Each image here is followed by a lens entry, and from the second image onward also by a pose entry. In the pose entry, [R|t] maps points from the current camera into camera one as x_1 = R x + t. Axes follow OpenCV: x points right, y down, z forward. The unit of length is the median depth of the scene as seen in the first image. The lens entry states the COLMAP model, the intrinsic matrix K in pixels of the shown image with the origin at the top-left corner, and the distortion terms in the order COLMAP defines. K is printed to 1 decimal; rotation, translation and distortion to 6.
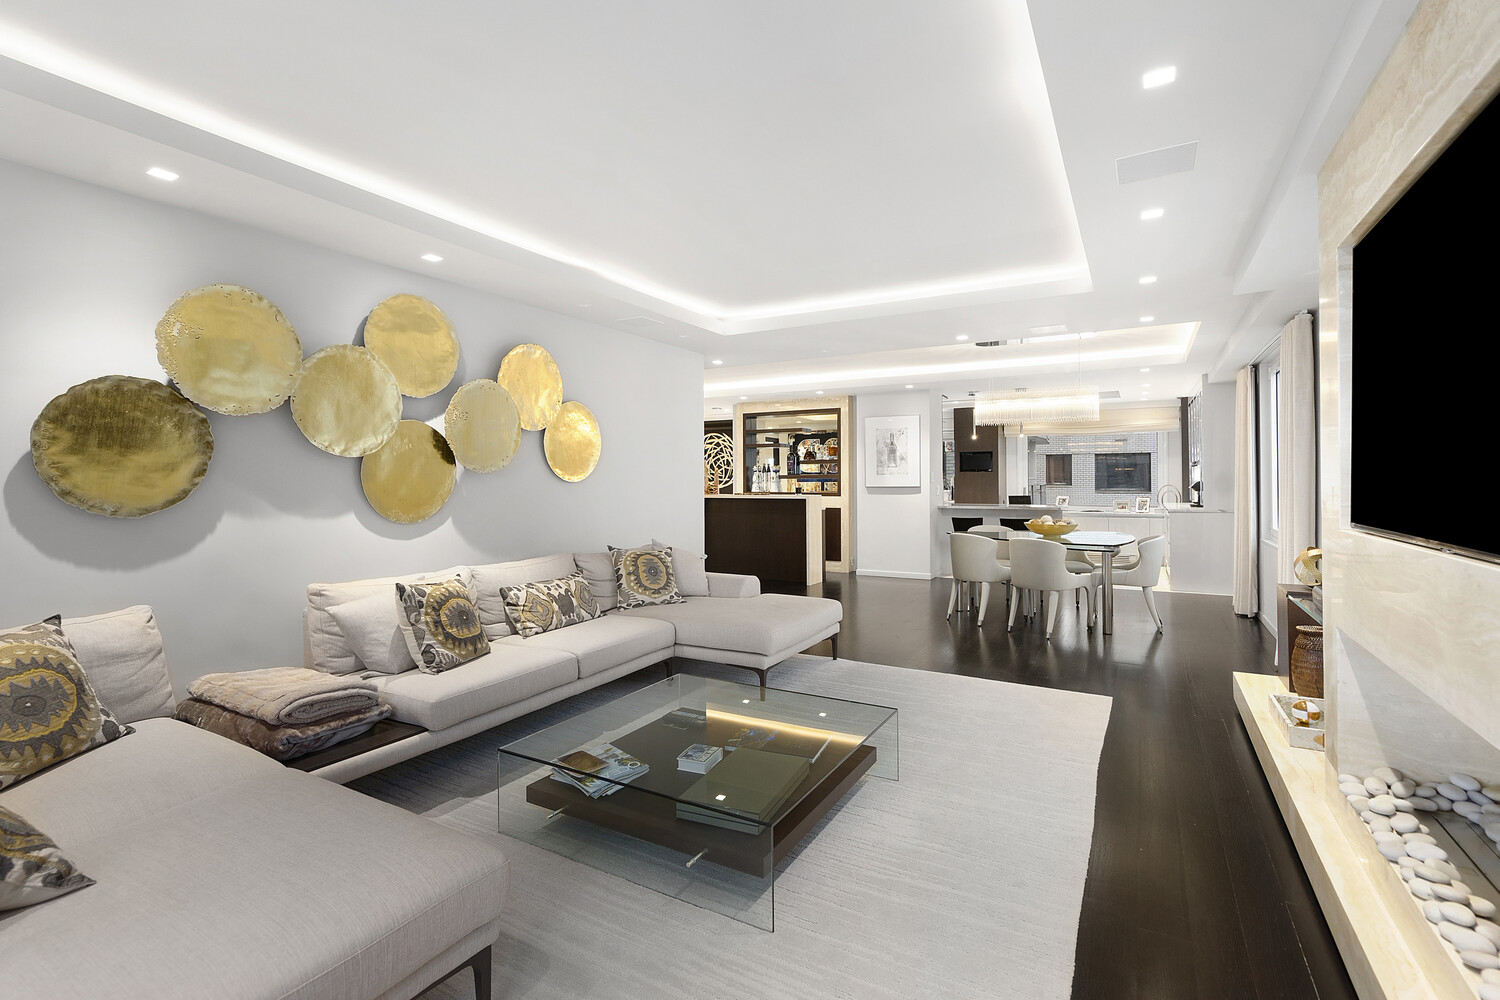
lens RADIAL K [[686.0, 0, 750.0], [0, 686.0, 500.0], [0, 0, 1]] dist [-0.001574, -0.000112]
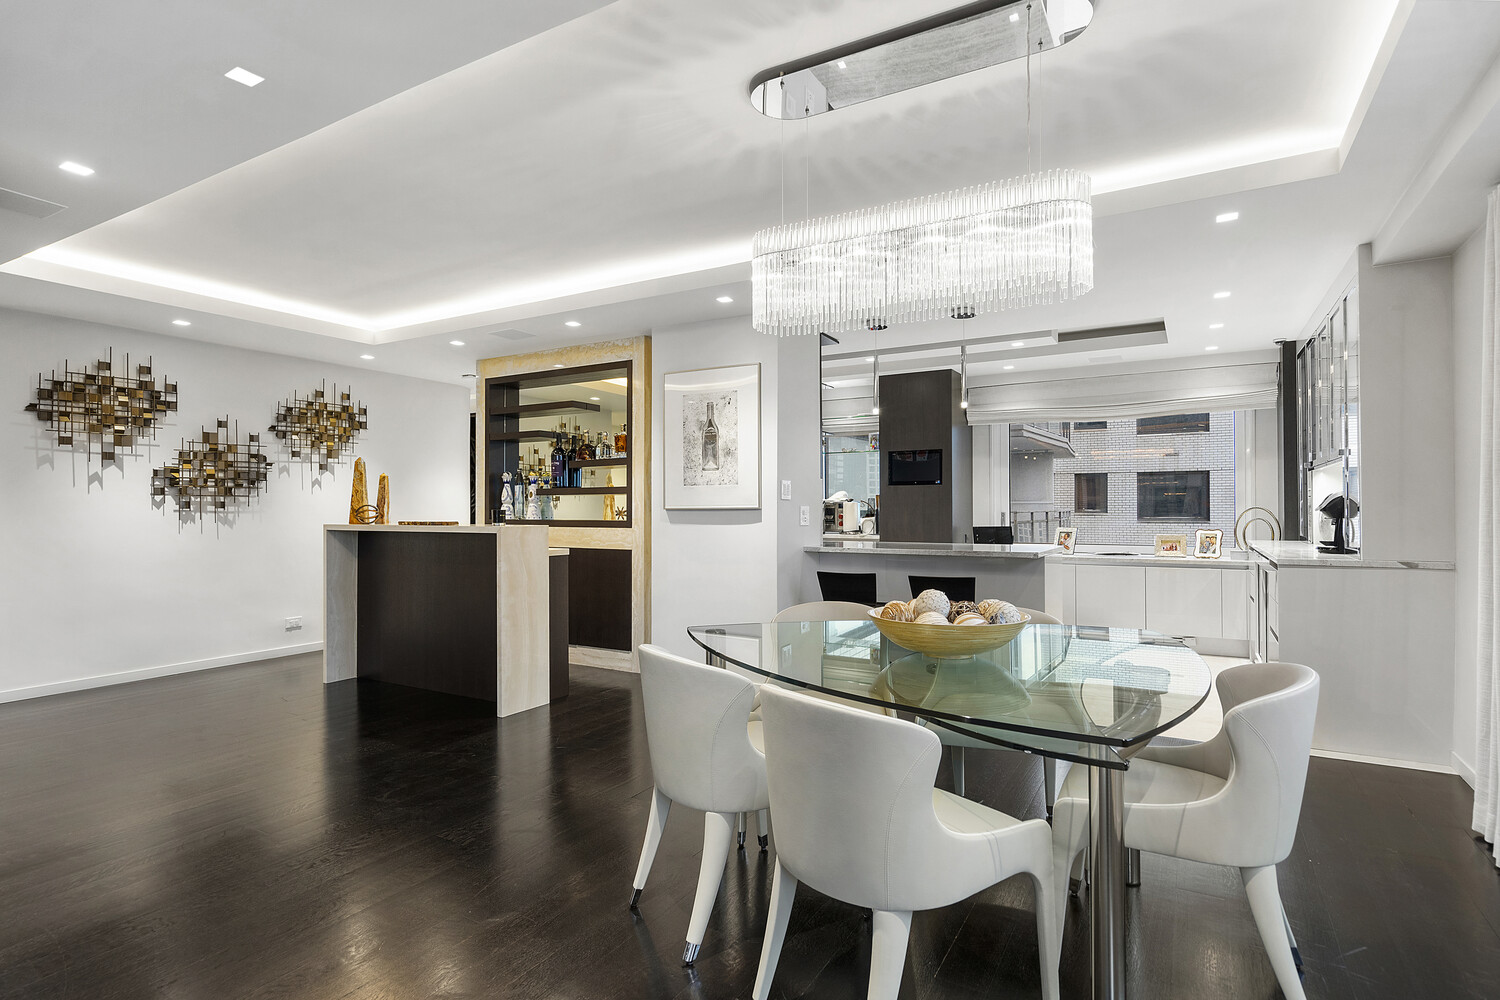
lens RADIAL K [[757.1, 0, 750.0], [0, 757.1, 500.0], [0, 0, 1]] dist [0.001293, 0.000465]
pose [[0.999935, 0.001930, -0.011273, 0.217706], [-0.002362, 0.999257, -0.038469, -0.004088], [0.011191, 0.038494, 0.999196, 0.400976]]
